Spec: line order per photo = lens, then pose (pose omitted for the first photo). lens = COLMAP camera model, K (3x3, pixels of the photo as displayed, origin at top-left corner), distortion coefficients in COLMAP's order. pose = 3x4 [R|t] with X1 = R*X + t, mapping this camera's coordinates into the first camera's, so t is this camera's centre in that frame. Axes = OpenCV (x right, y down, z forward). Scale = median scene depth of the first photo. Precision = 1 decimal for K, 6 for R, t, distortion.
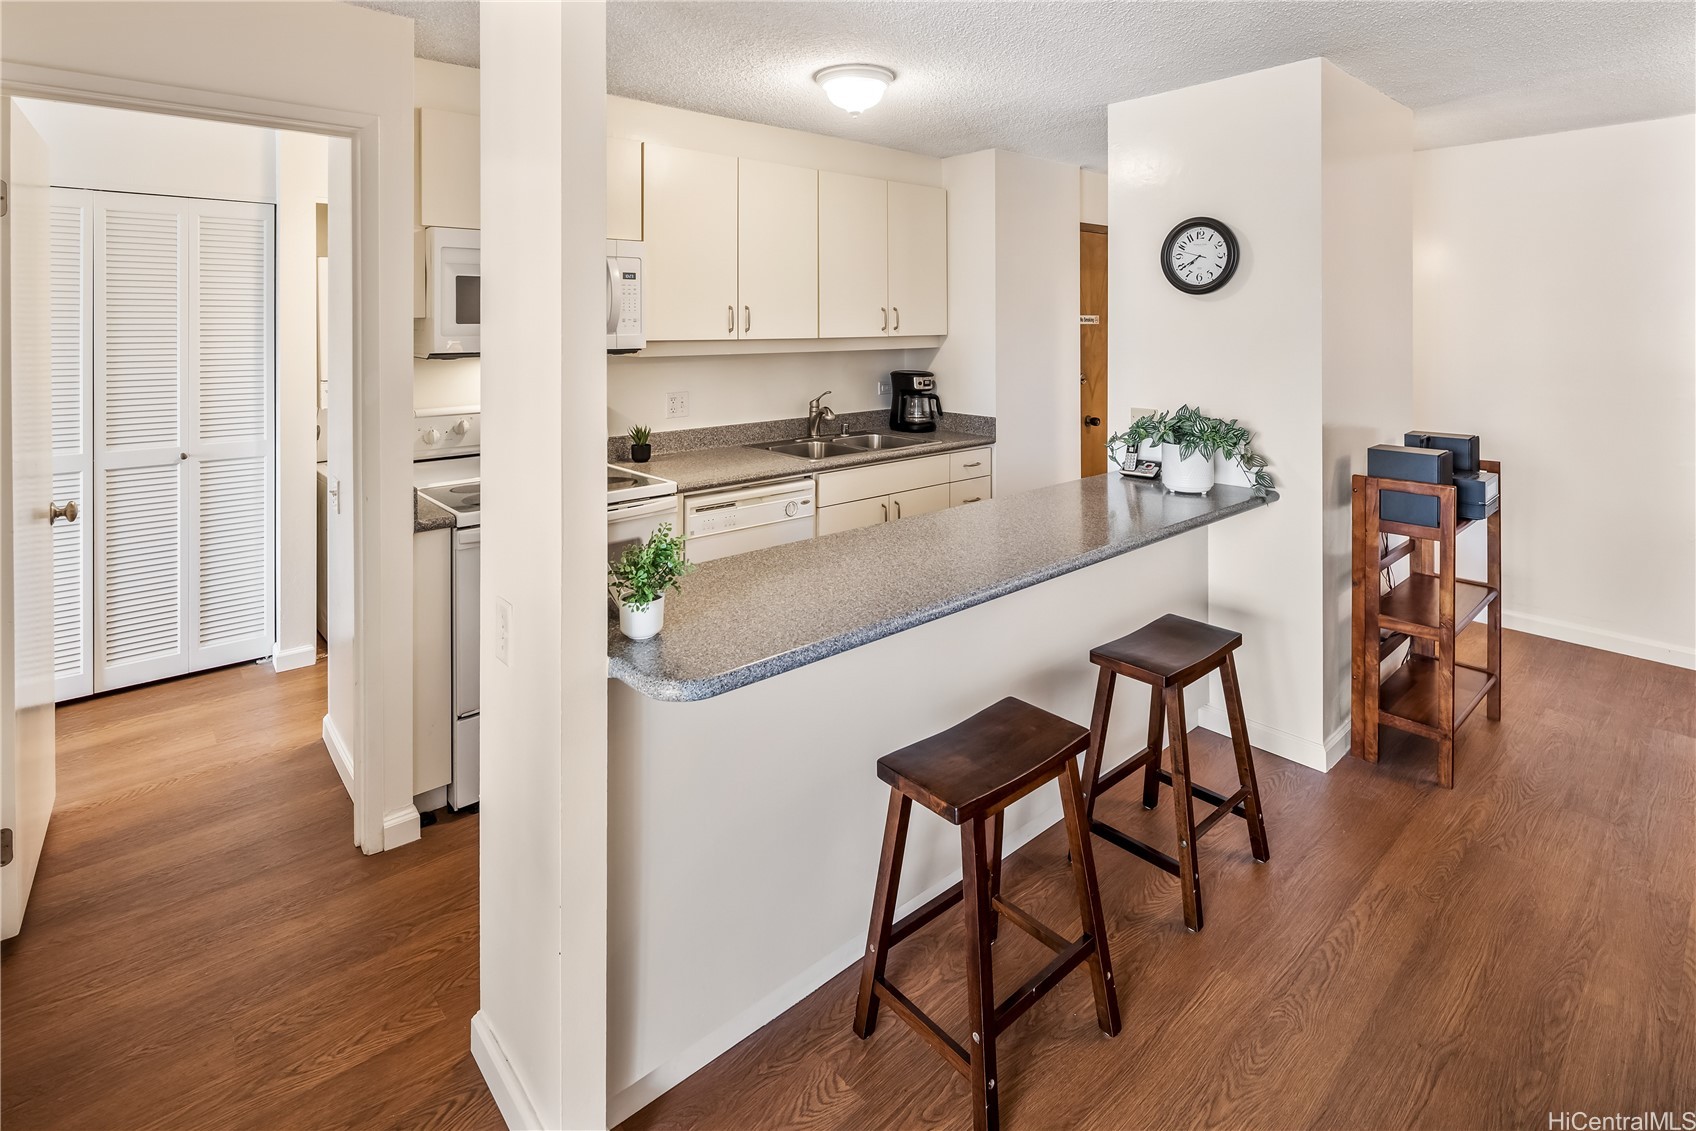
lens RADIAL K [[818.8, 0, 843.9], [0, 818.8, 328.6], [0, 0, 1]] dist [0.002854, -0.000835]
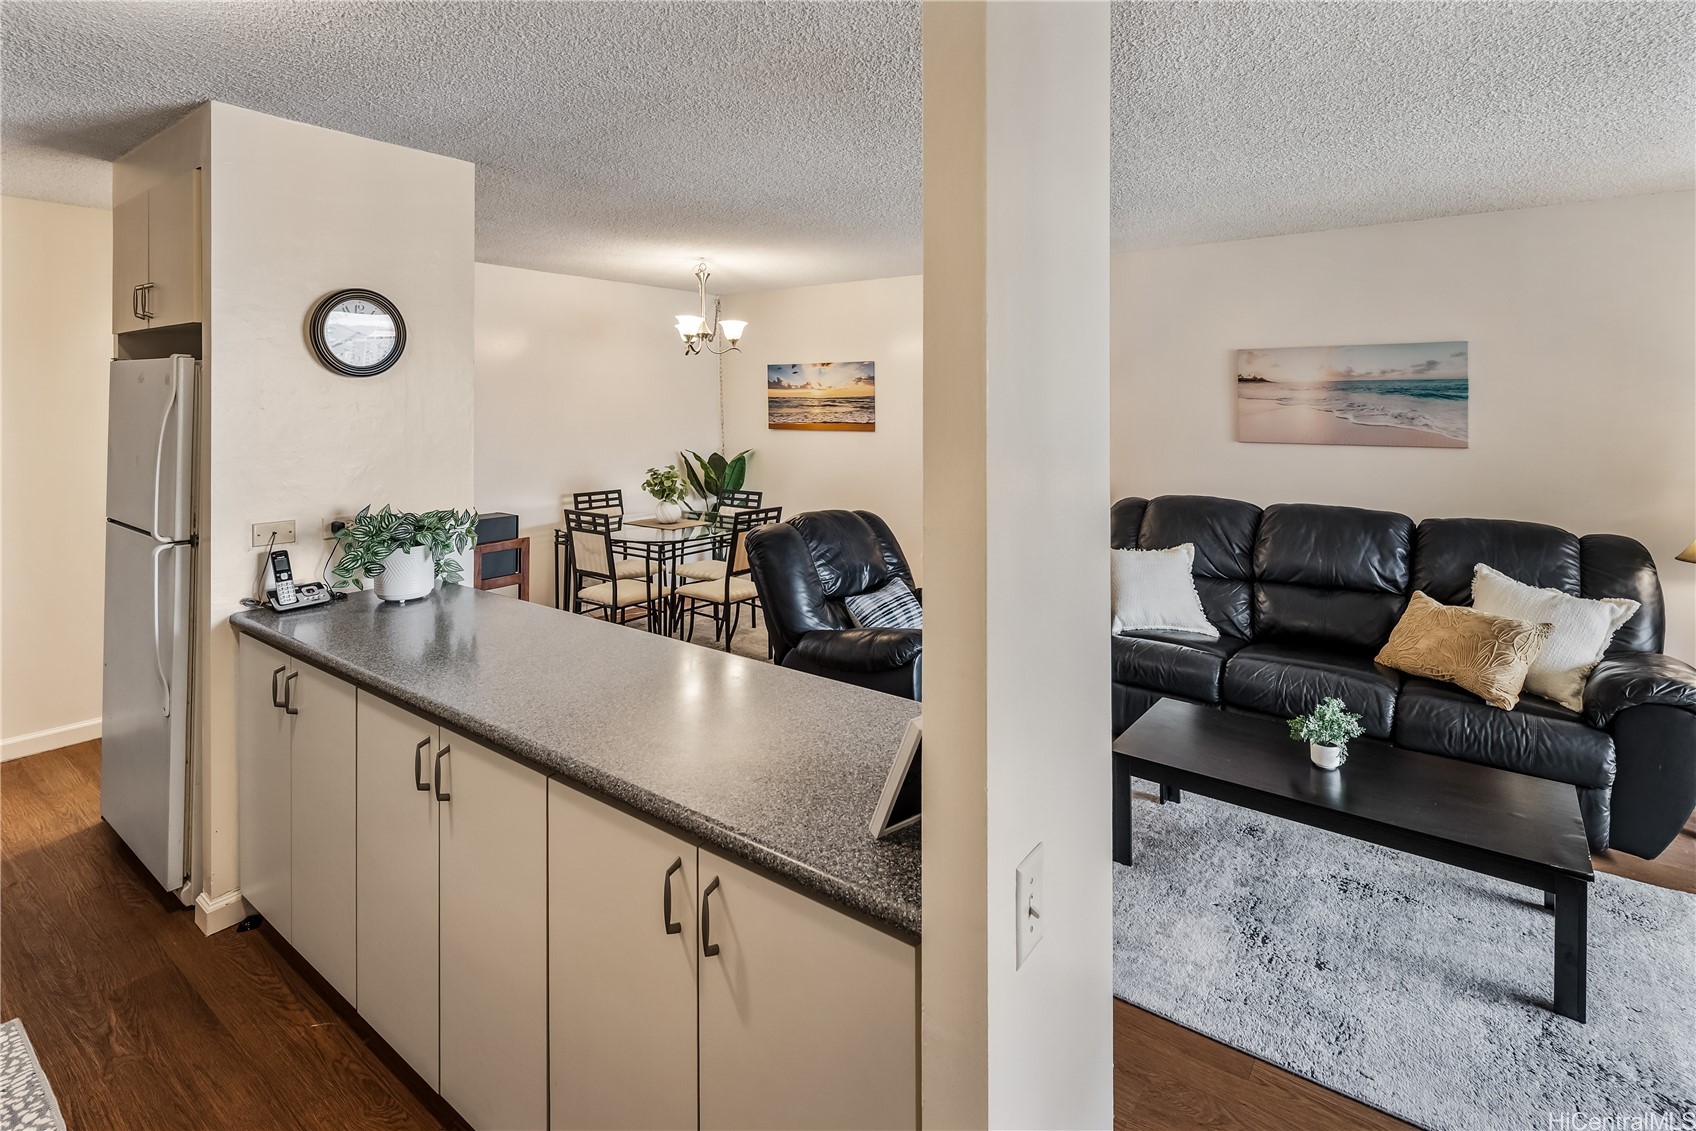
lens RADIAL K [[835.2, 0, 845.0], [0, 835.2, 382.2], [0, 0, 1]] dist [0.002473, -0.001335]
pose [[-0.200087, 0.021982, 0.979532, -0.496926], [0.003765, 0.999758, -0.021667, -0.013952], [-0.979771, -0.000647, -0.200121, 0.610349]]
